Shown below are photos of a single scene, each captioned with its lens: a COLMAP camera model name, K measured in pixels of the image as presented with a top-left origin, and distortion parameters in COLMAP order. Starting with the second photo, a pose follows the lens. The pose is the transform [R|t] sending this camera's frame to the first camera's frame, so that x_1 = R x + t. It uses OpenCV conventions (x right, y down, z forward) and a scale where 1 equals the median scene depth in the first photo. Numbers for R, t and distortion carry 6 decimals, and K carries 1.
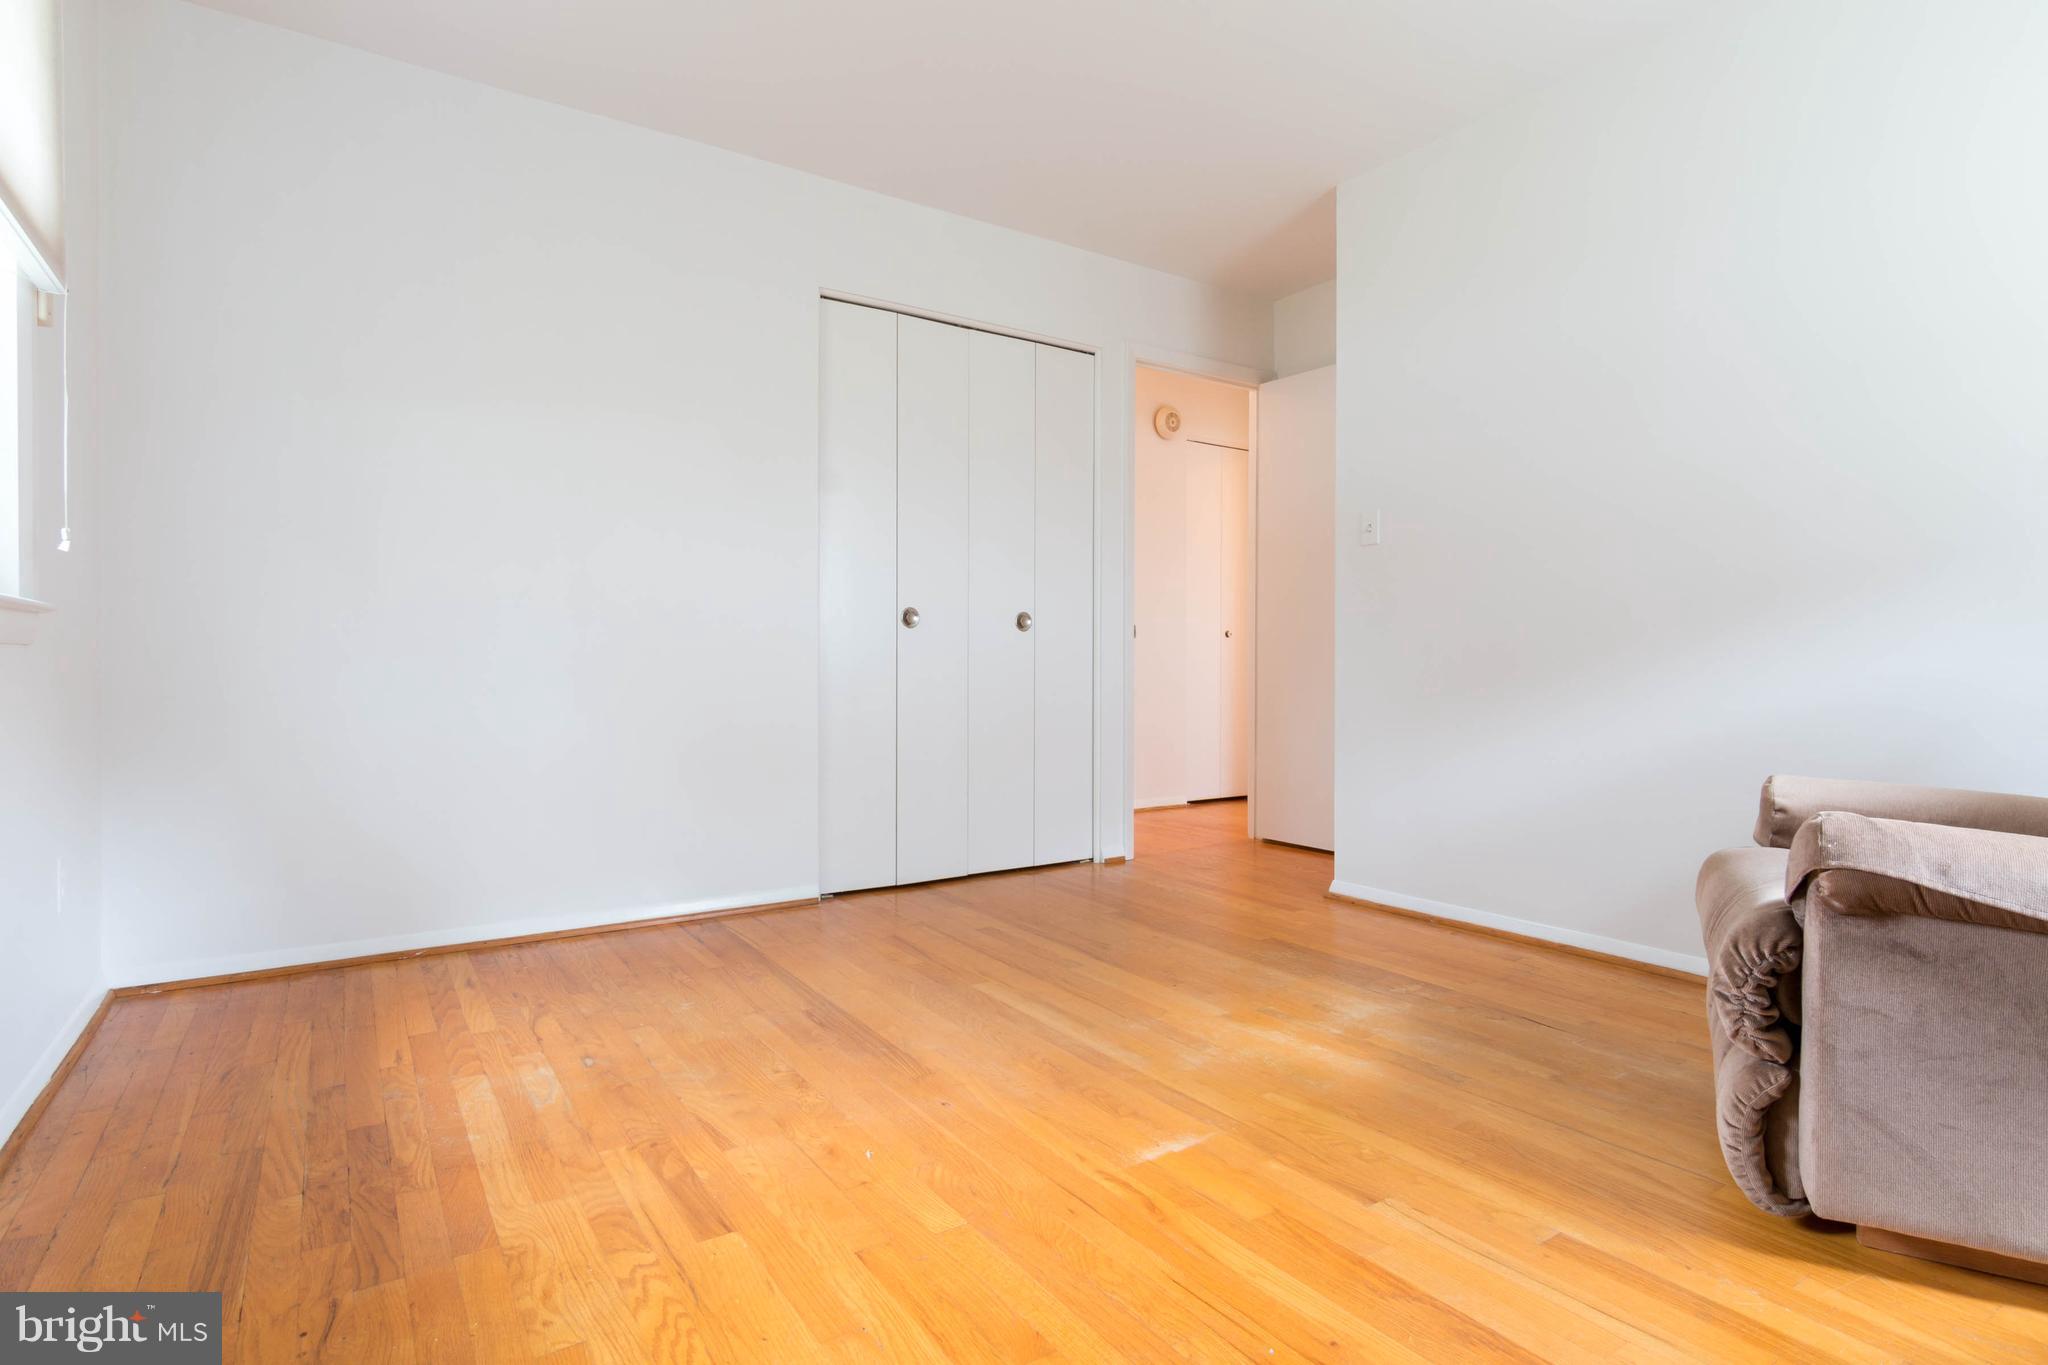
lens RADIAL K [[1046.5, 0, 1029.5], [0, 1046.5, 666.0], [0, 0, 1]] dist [0.000569, -0.000691]
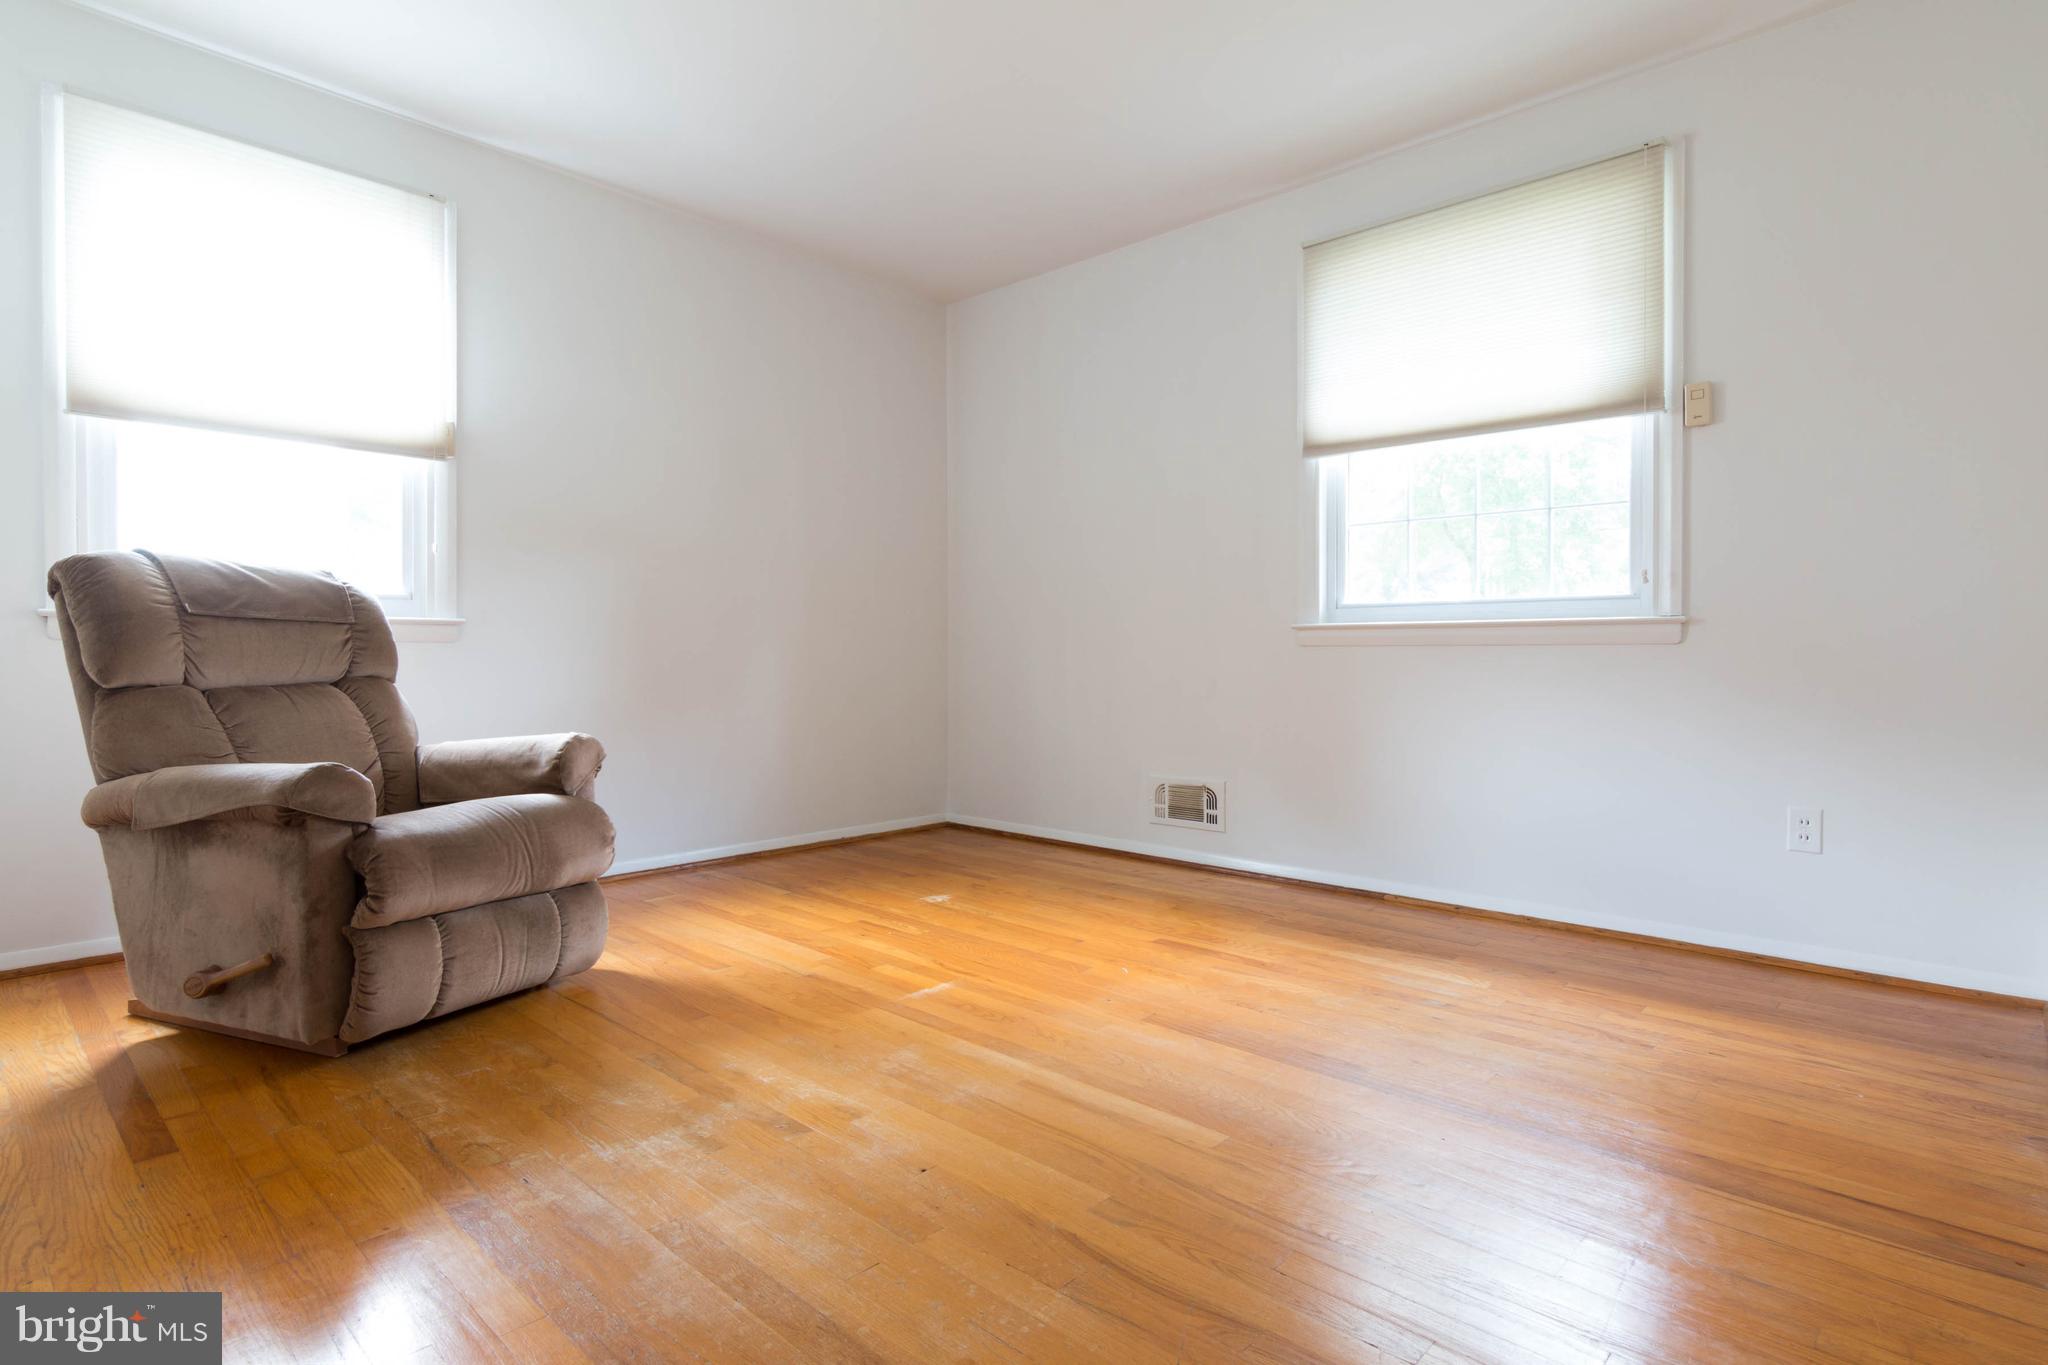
lens RADIAL K [[1046.5, 0, 1029.5], [0, 1046.5, 666.0], [0, 0, 1]] dist [0.000569, -0.000691]
pose [[-0.974368, -0.000815, -0.224959, 0.274133], [-0.003783, 0.999911, 0.012763, -0.002206], [0.224929, 0.013287, -0.974285, 2.038188]]
